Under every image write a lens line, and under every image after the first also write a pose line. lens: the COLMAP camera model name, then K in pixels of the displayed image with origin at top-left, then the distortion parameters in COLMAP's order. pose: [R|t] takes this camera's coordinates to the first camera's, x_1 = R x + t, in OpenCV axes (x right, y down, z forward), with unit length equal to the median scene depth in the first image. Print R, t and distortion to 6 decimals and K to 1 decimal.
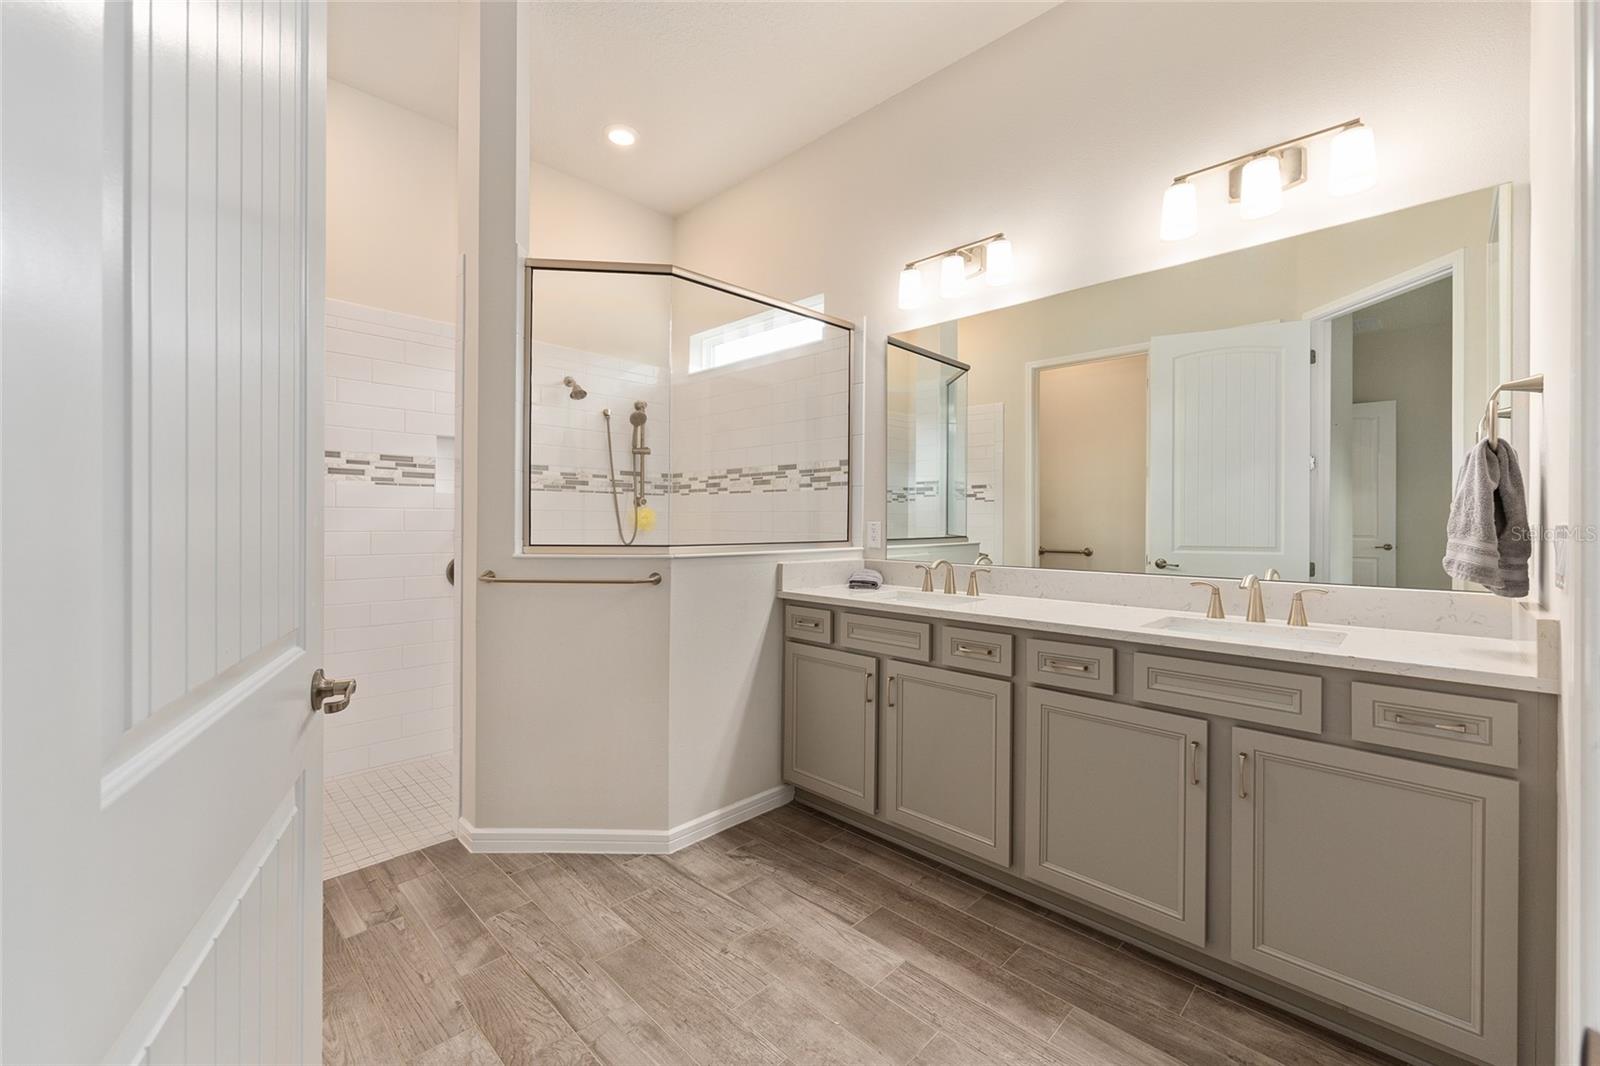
lens RADIAL K [[638.0, 0, 798.1], [0, 638.0, 521.7], [0, 0, 1]] dist [0.000396, 0.000201]
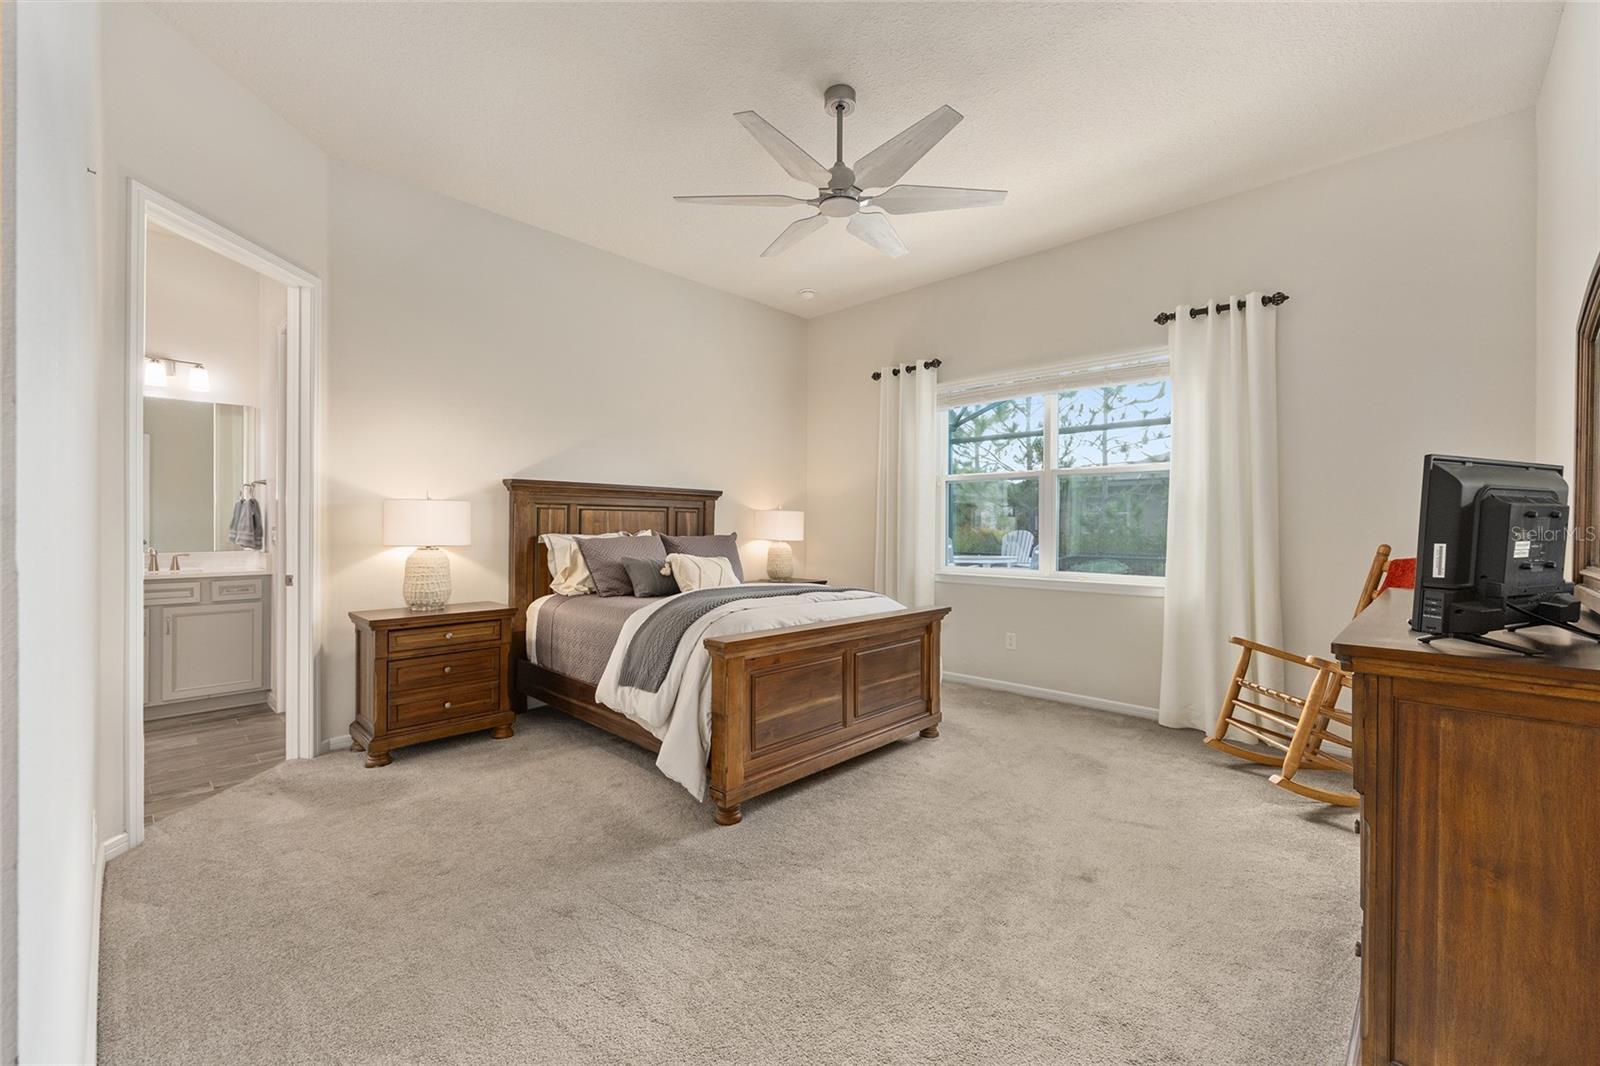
lens RADIAL K [[638.0, 0, 806.6], [0, 638.0, 529.2], [0, 0, 1]] dist [0.000396, 0.000201]
pose [[-0.021047, -0.005712, 0.999762, -2.017616], [0.003840, 0.999976, 0.005794, 0.010036], [-0.999771, 0.003961, -0.021024, -1.584410]]
